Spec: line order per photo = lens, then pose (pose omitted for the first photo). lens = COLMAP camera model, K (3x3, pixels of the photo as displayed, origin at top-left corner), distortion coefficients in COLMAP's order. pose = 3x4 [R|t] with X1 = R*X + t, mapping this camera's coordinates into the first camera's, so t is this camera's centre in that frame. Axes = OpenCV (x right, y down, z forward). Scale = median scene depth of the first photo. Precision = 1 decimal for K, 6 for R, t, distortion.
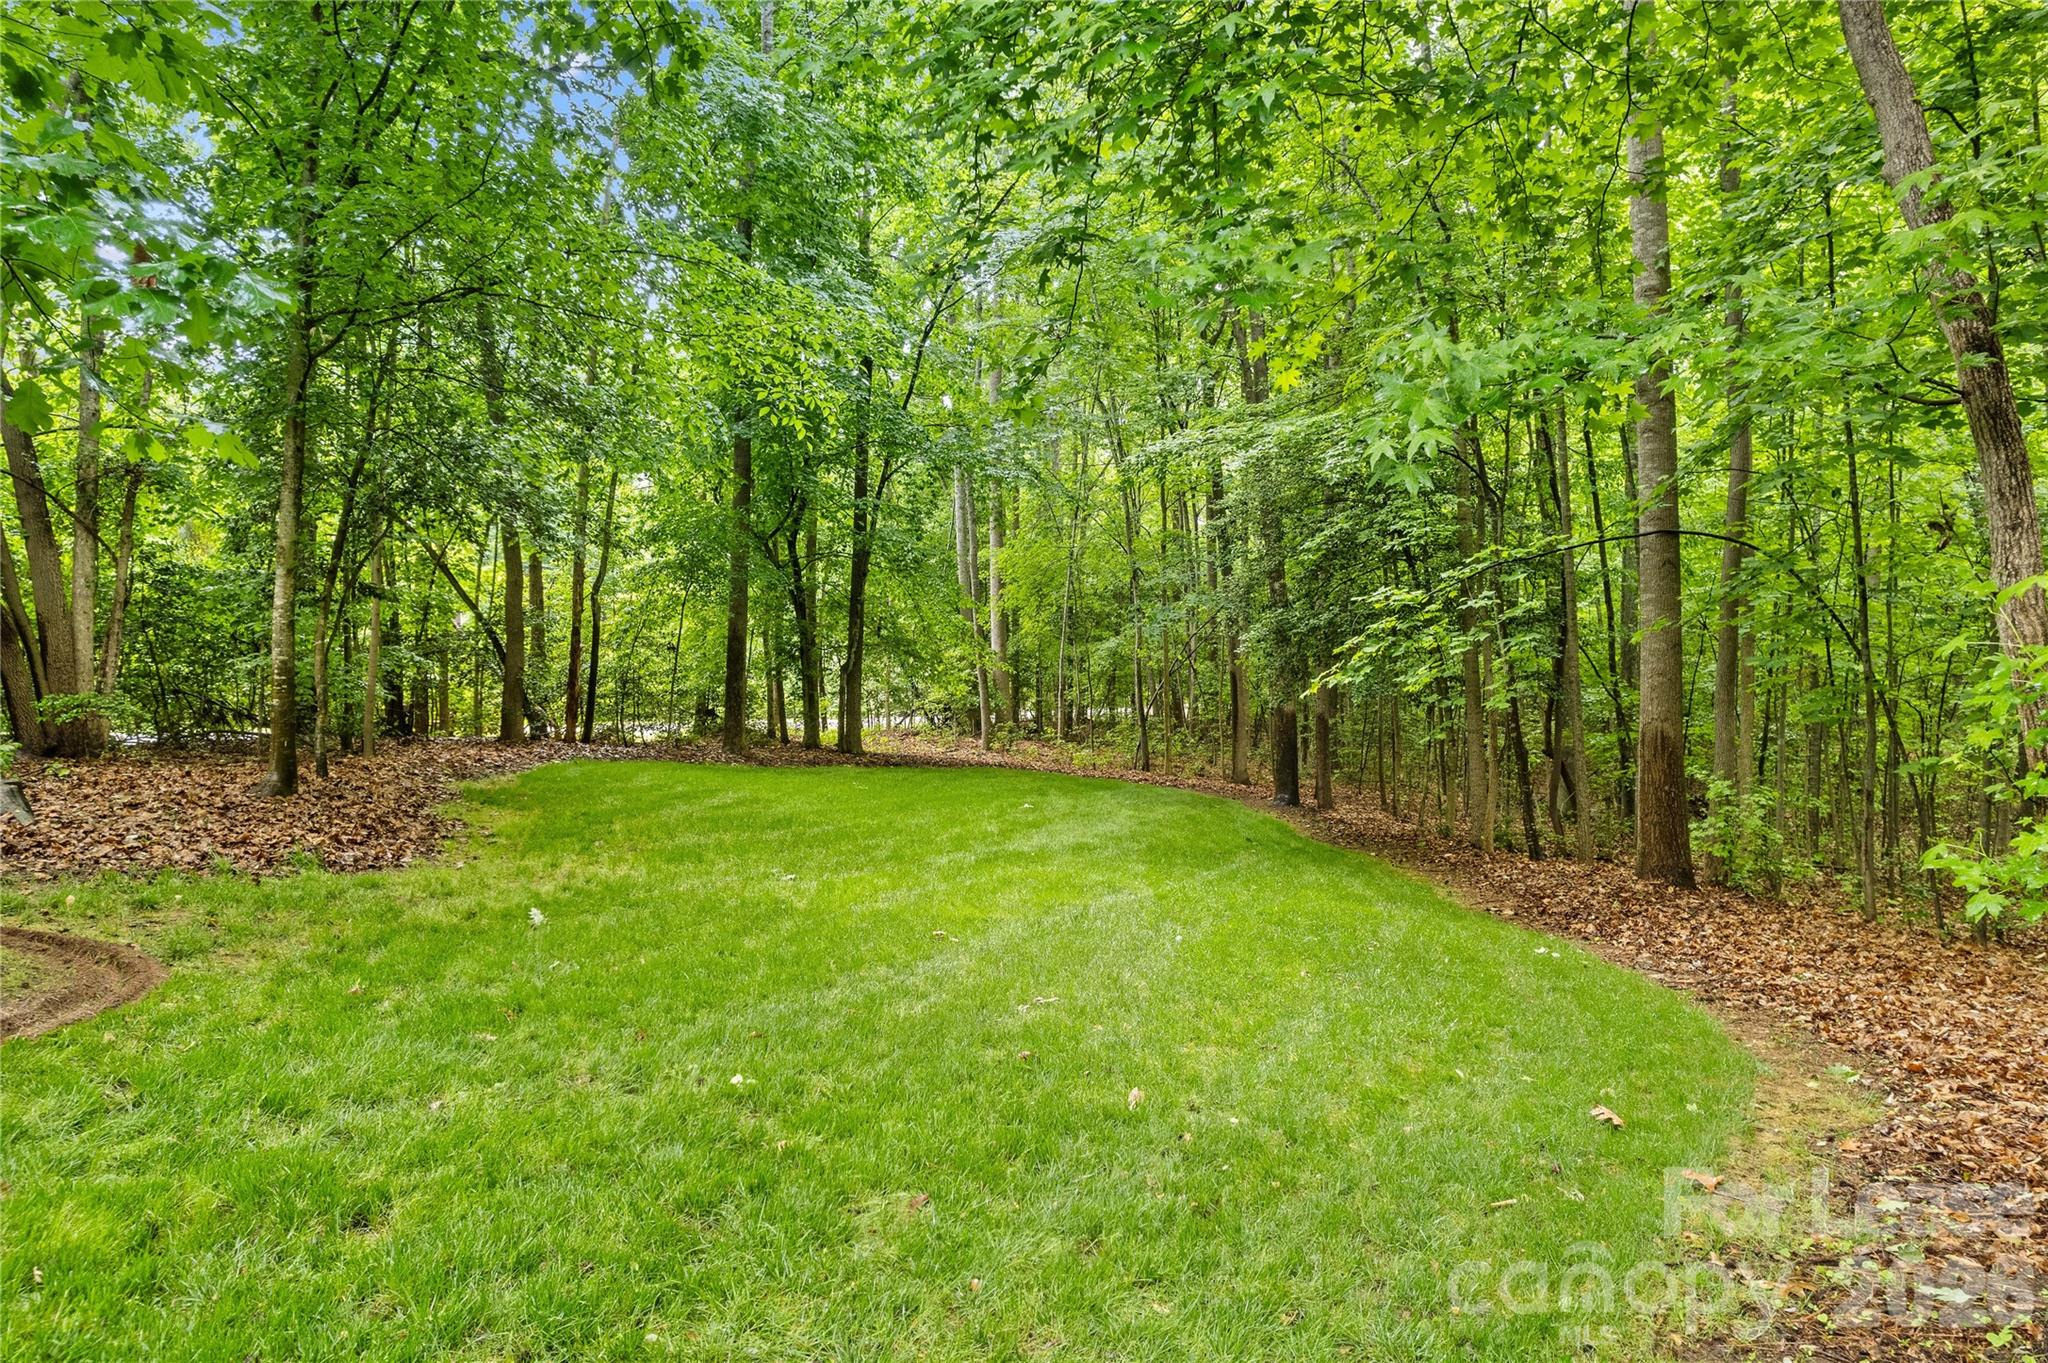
lens RADIAL K [[1323.7, 0, 1024.0], [0, 1323.7, 681.5], [0, 0, 1]] dist [-0.038157, -0.000786]
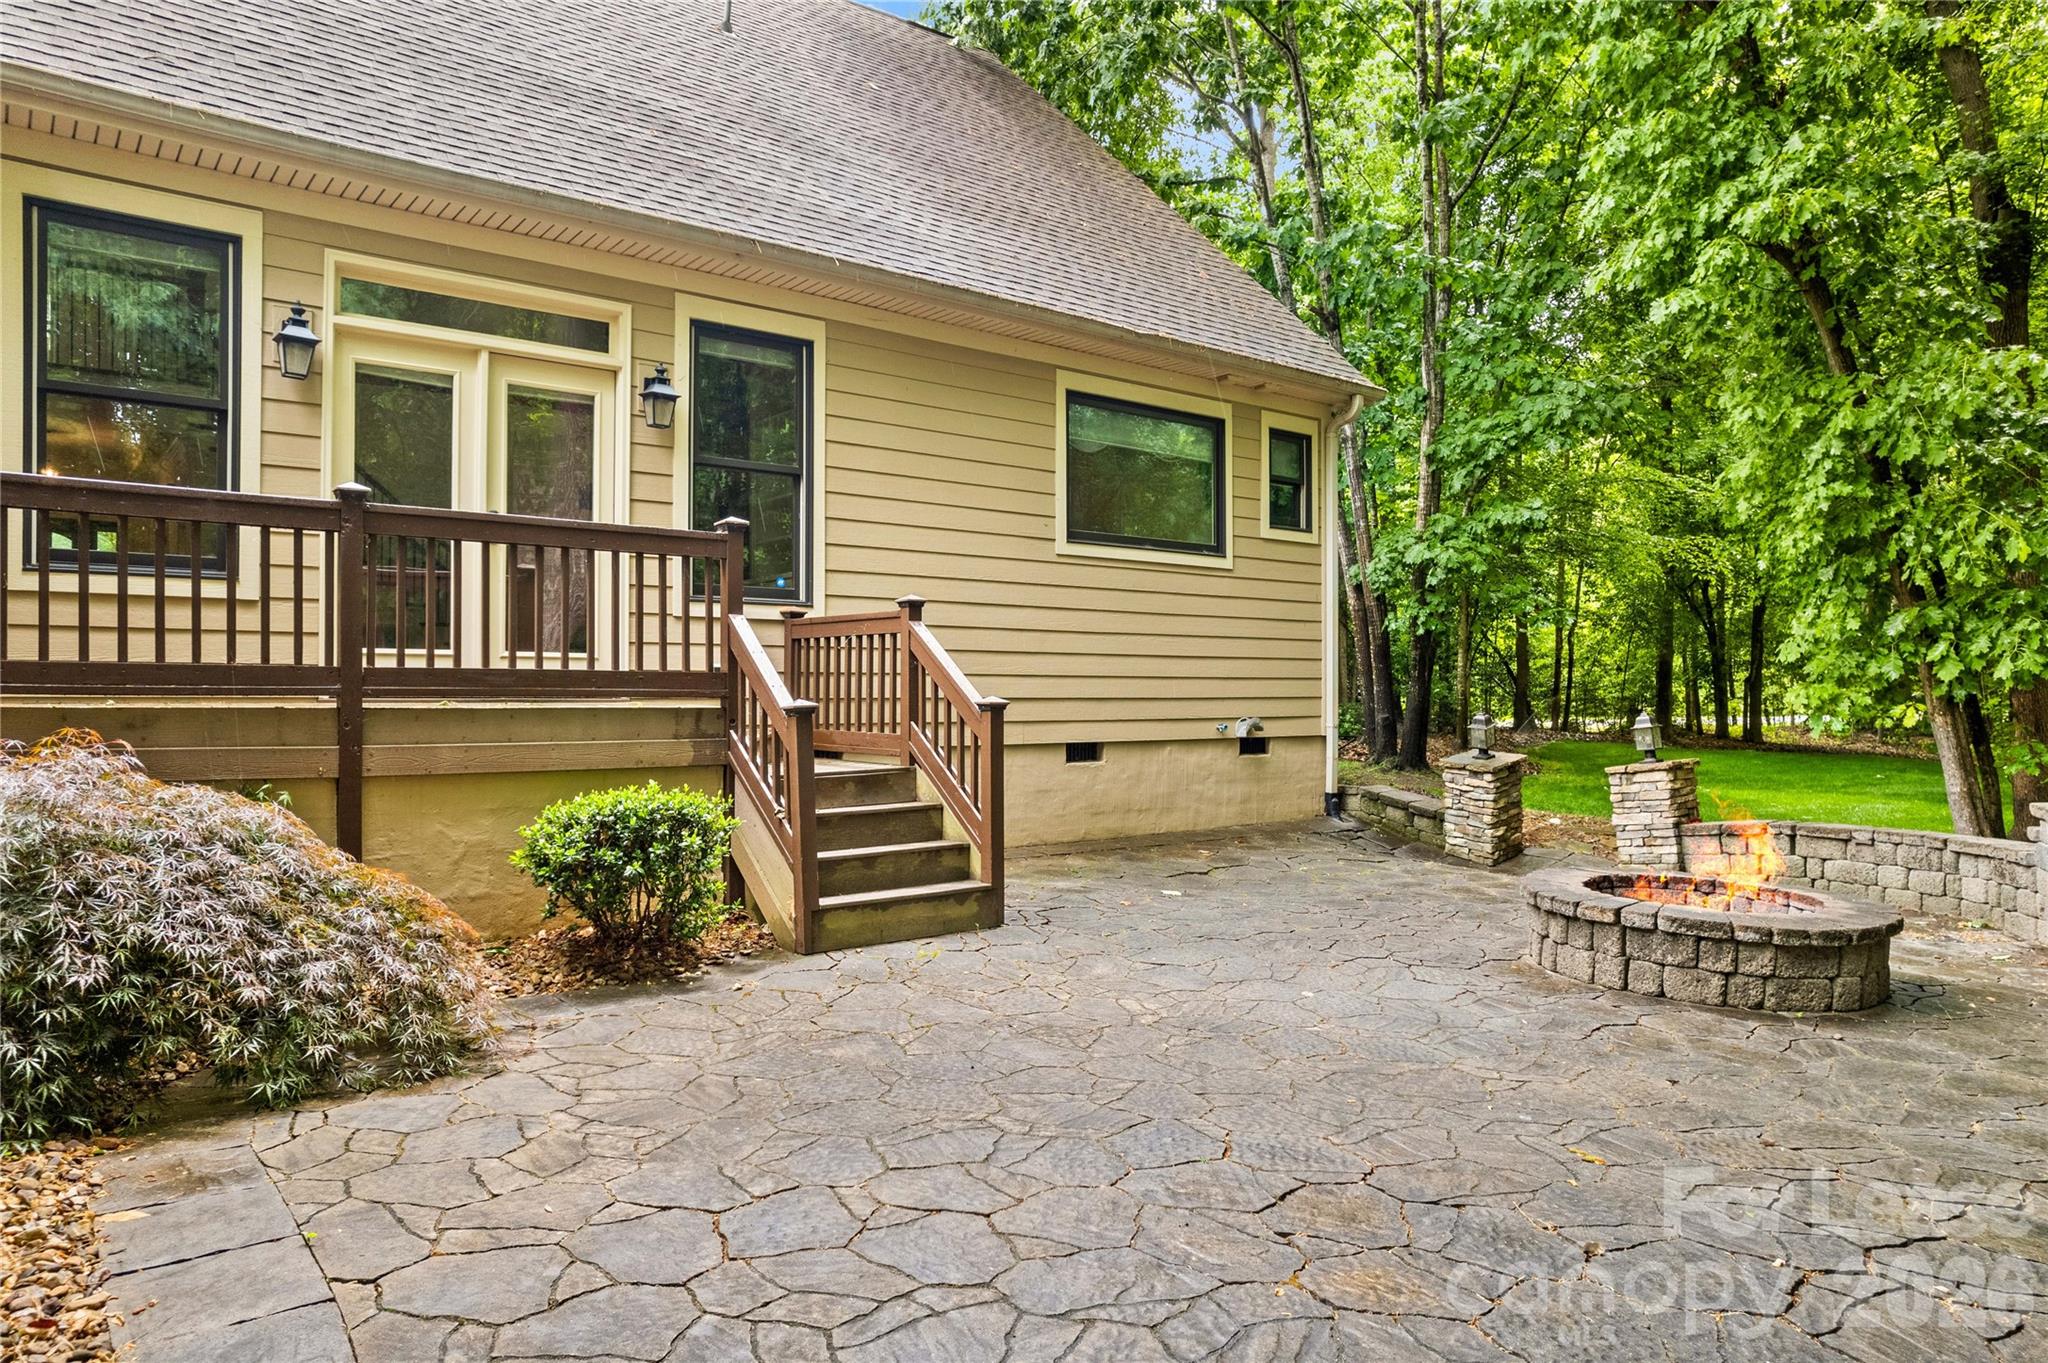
lens RADIAL K [[1323.7, 0, 1024.0], [0, 1323.7, 681.5], [0, 0, 1]] dist [-0.038157, -0.000786]
pose [[0.796245, -0.007916, -0.604923, 0.081923], [0.010333, 0.999946, 0.000515, -0.016064], [0.604886, -0.006661, 0.796284, -0.500108]]
